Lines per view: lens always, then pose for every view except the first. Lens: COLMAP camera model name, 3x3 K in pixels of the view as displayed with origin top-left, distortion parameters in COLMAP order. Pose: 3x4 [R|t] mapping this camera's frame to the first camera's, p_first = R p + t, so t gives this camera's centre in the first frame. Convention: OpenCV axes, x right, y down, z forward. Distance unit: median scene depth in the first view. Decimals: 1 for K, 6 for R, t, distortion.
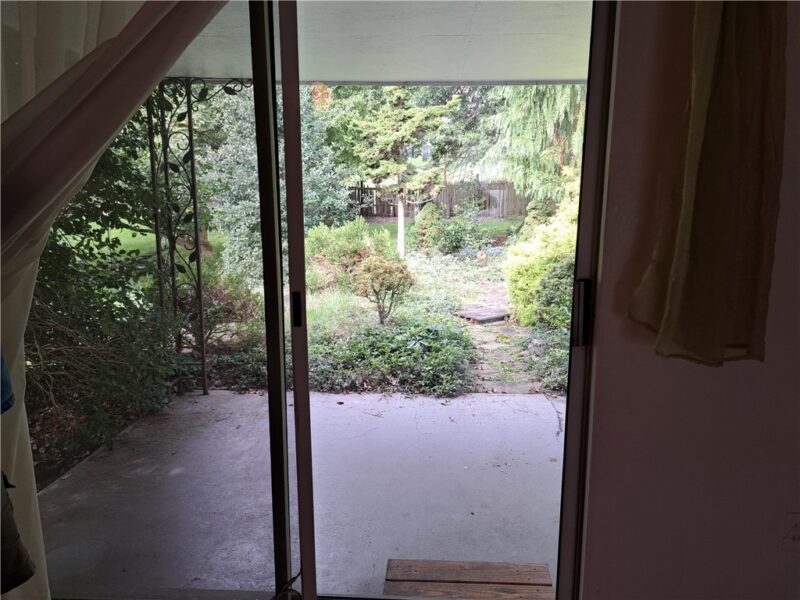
lens RADIAL K [[568.7, 0, 401.6], [0, 568.7, 300.4], [0, 0, 1]] dist [0.045249, -0.016165]
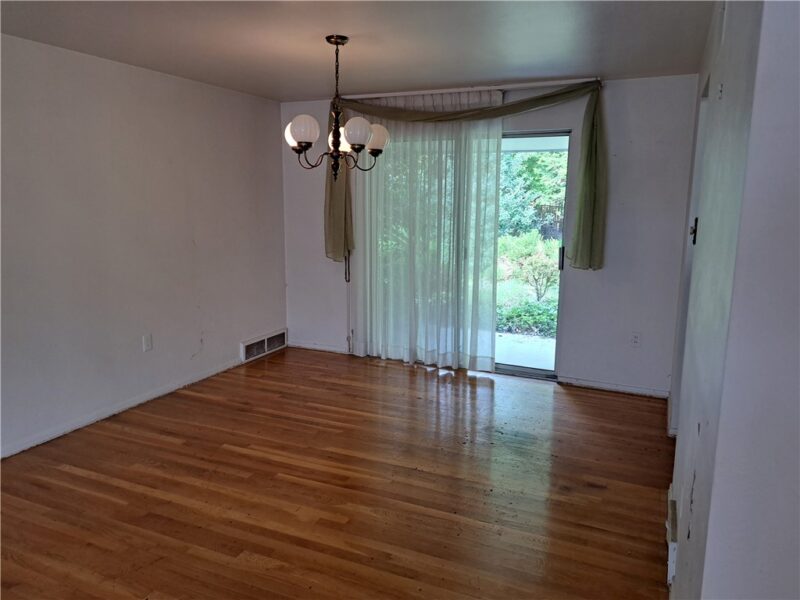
lens RADIAL K [[568.7, 0, 399.3], [0, 568.7, 301.3], [0, 0, 1]] dist [0.045249, -0.016165]
pose [[0.933389, 0.070435, -0.351886, 0.099212], [-0.079875, 0.996728, -0.012360, 0.058819], [0.349864, 0.039644, 0.935961, -0.343419]]
